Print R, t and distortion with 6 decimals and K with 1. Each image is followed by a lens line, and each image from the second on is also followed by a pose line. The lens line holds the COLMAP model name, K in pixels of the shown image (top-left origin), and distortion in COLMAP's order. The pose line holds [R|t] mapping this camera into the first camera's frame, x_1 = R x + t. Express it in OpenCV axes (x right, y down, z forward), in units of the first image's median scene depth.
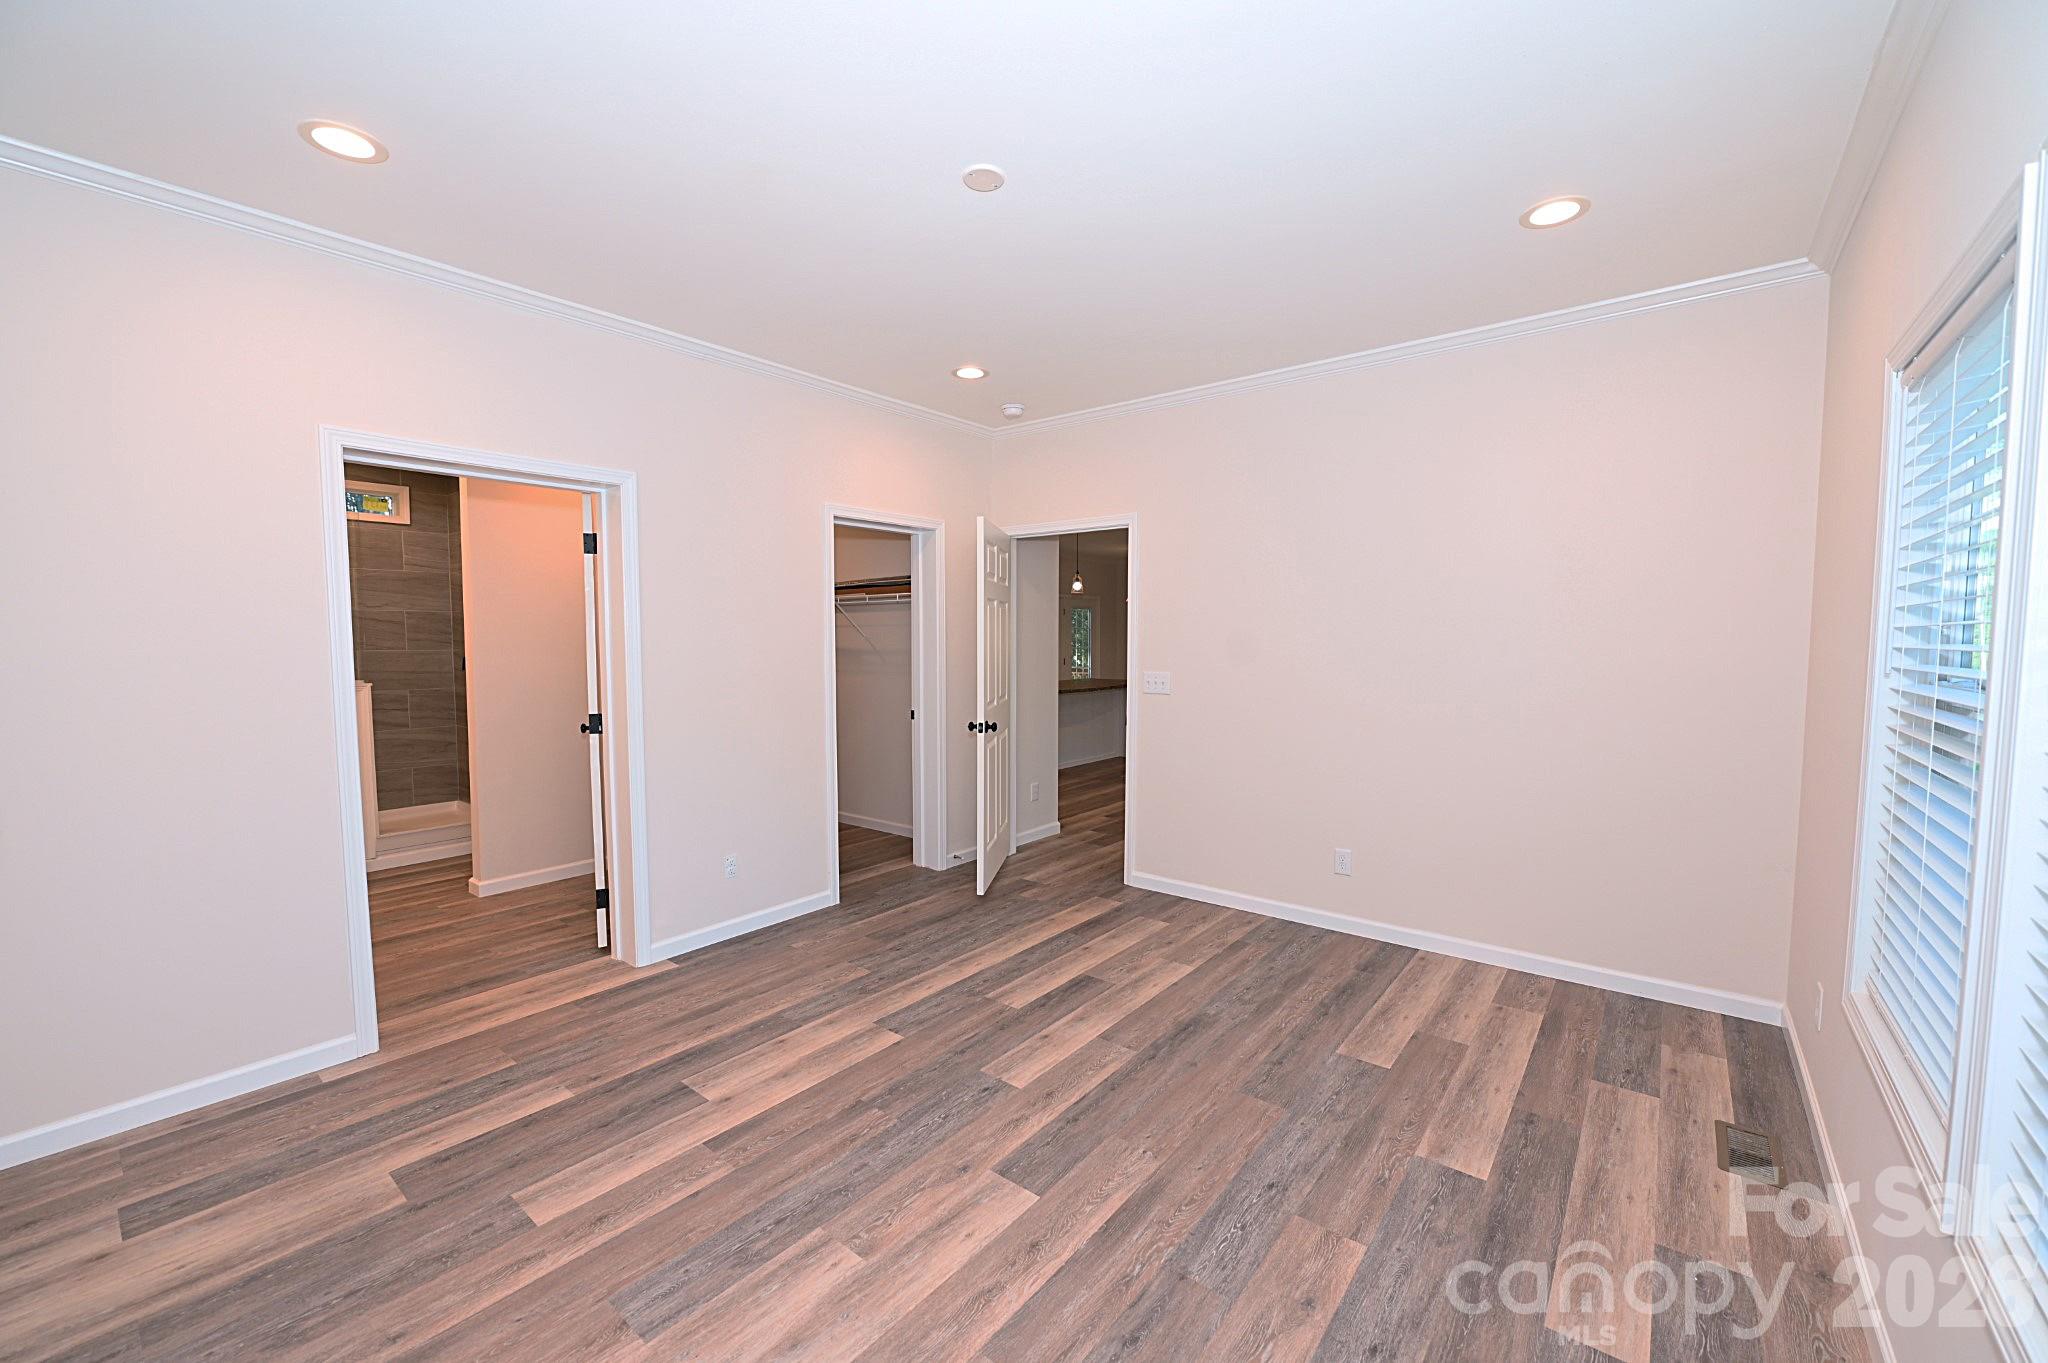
lens RADIAL K [[809.2, 0, 1025.7], [0, 809.2, 688.0], [0, 0, 1]] dist [-0.008056, -0.001092]
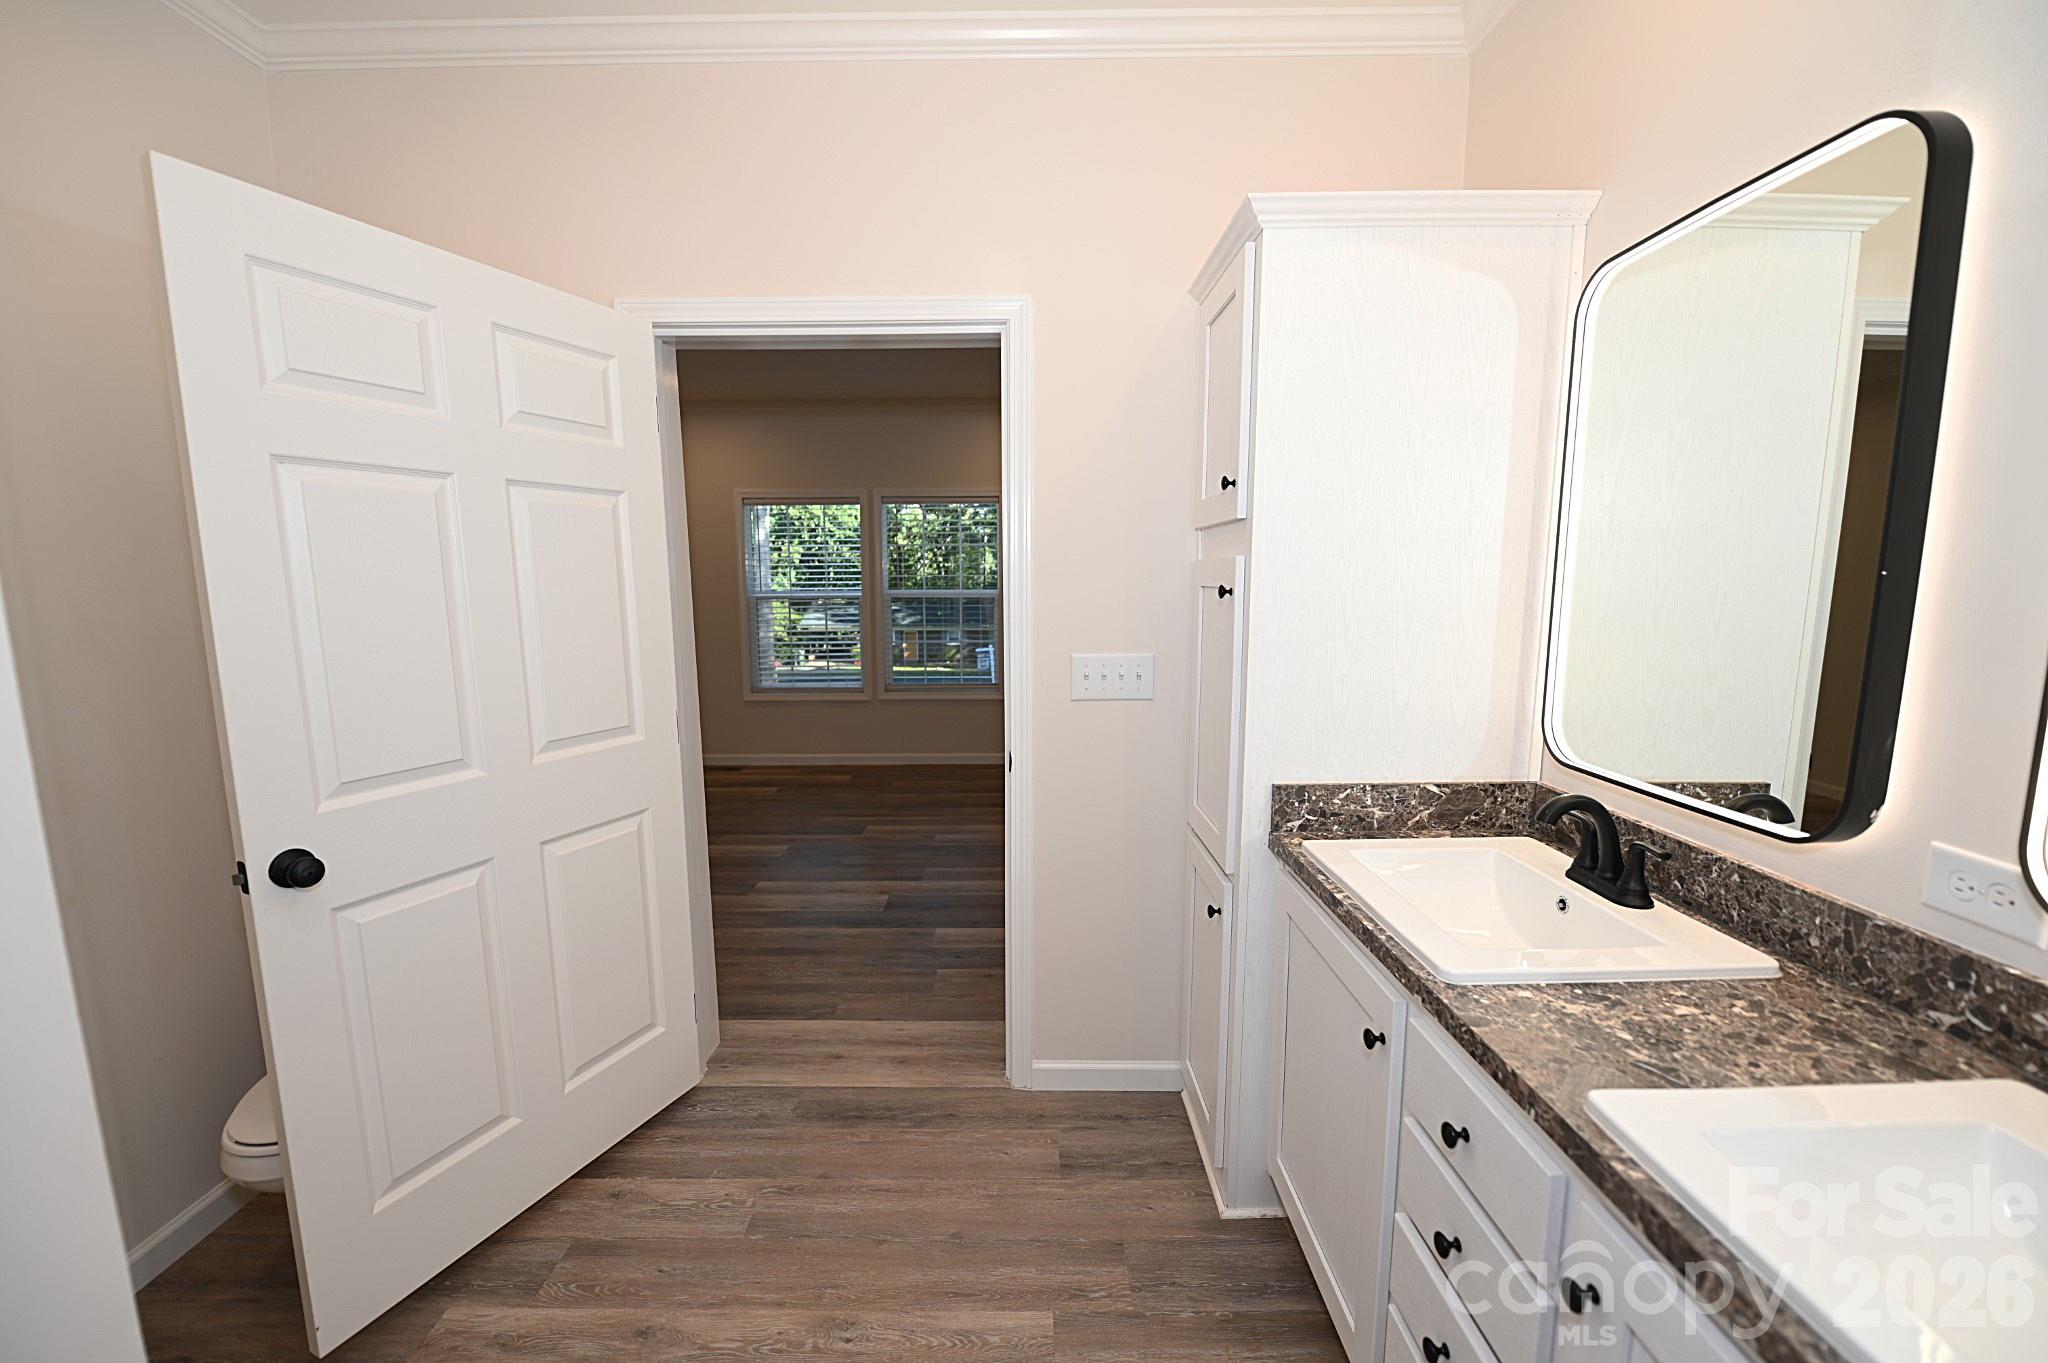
lens RADIAL K [[809.2, 0, 1023.8], [0, 809.2, 685.1], [0, 0, 1]] dist [-0.008056, -0.001092]
pose [[-0.627990, -0.096420, 0.772225, -1.608698], [0.057388, 0.983855, 0.169514, -0.100722], [-0.776102, 0.150770, -0.612318, 1.613885]]
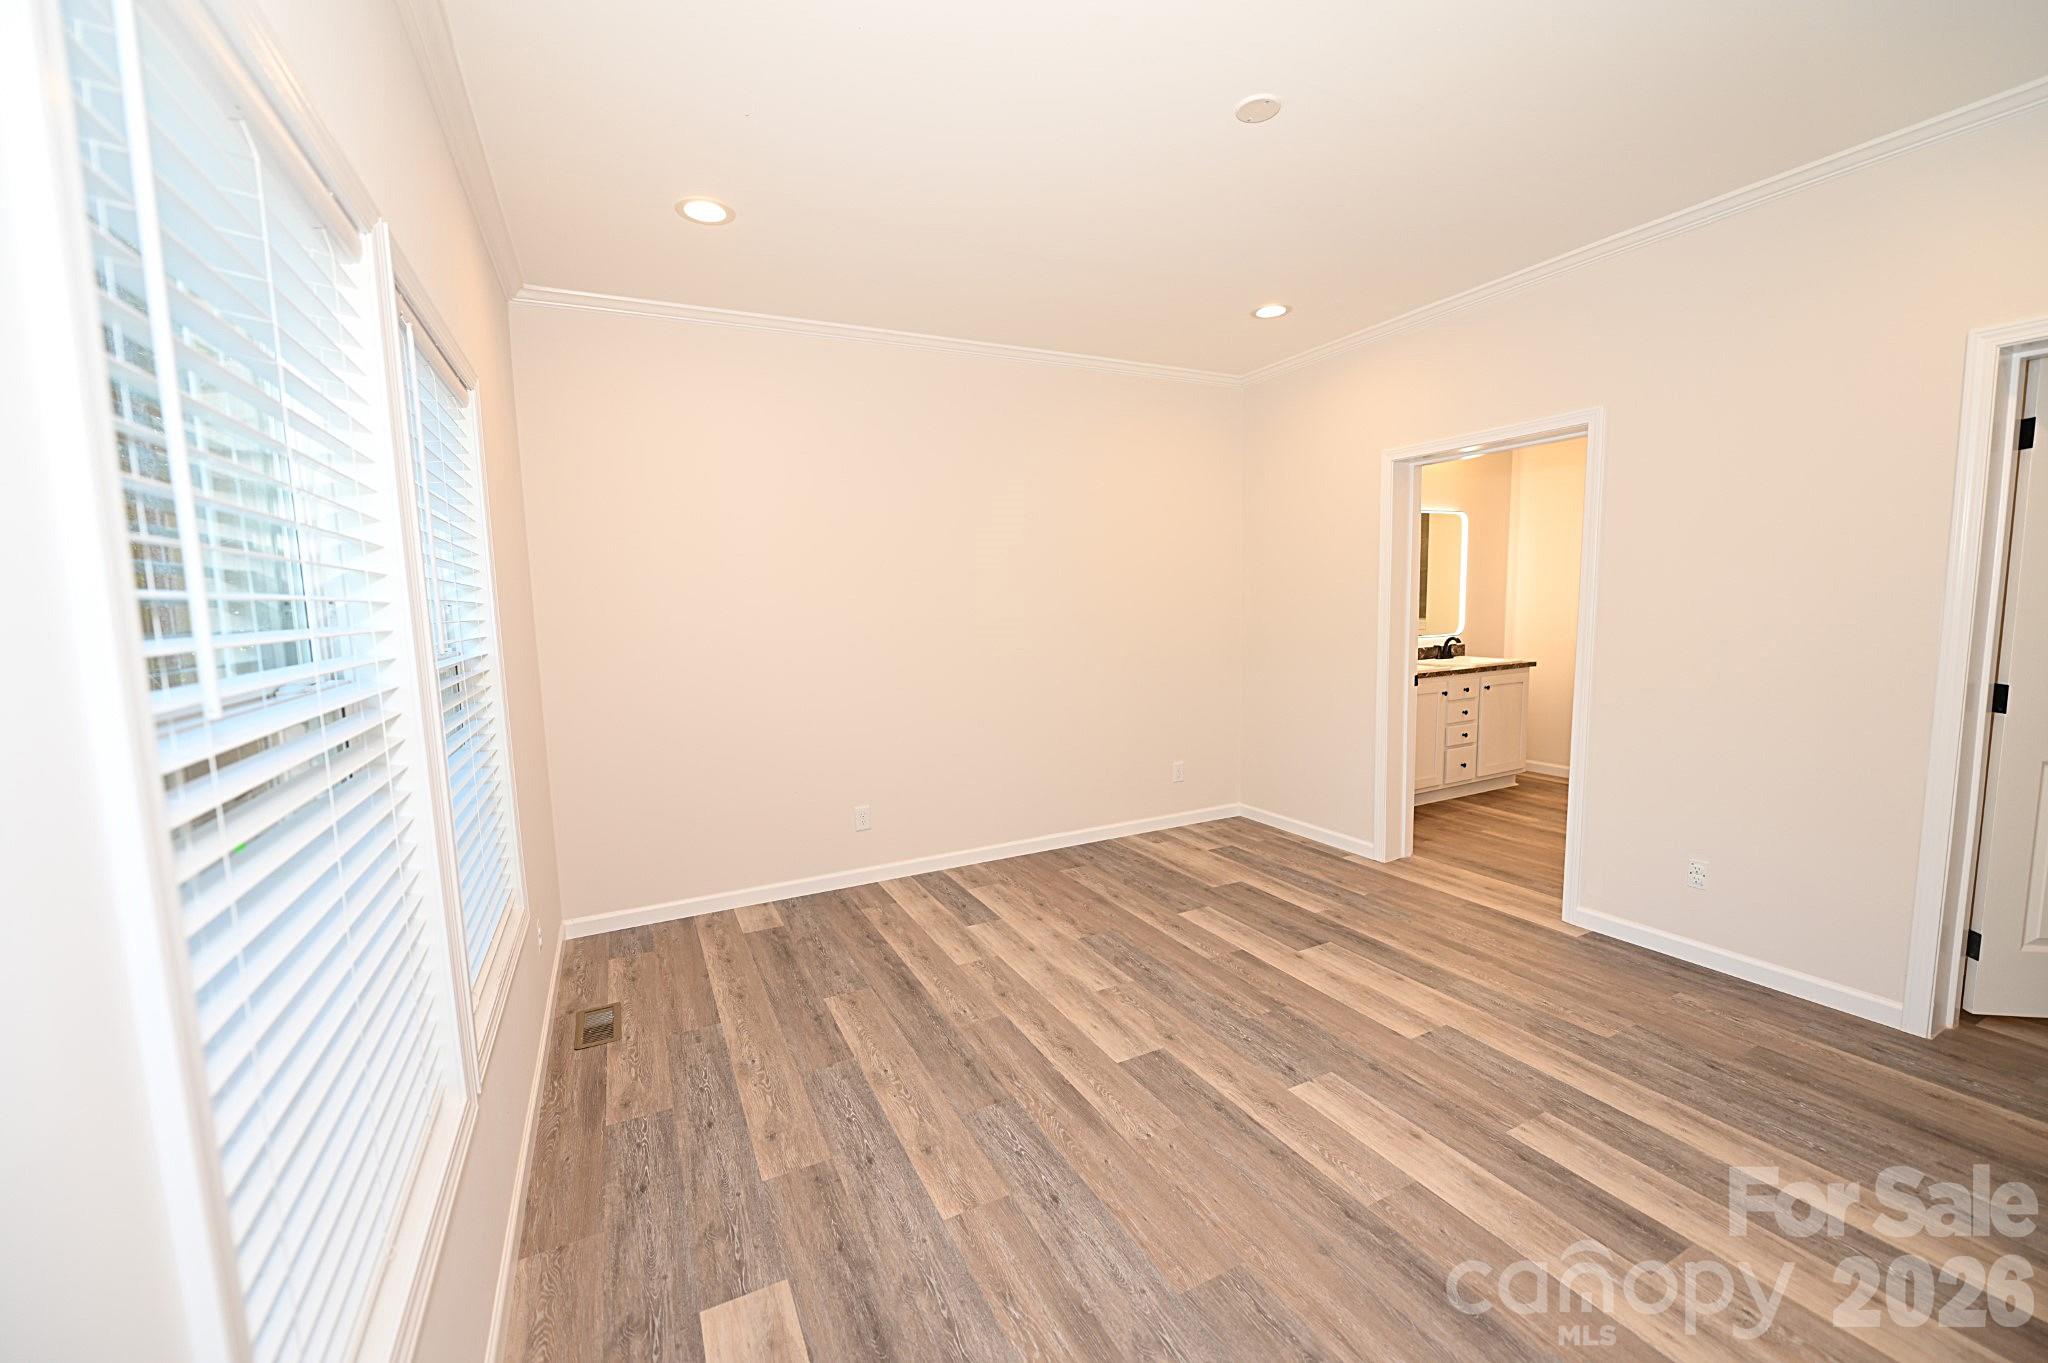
lens RADIAL K [[809.2, 0, 1020.0], [0, 809.2, 686.6], [0, 0, 1]] dist [-0.008056, -0.001092]
pose [[-0.416668, 0.110345, -0.902337, 0.891224], [-0.030275, 0.990371, 0.135091, -0.067904], [0.908554, 0.083607, -0.409315, 1.060172]]
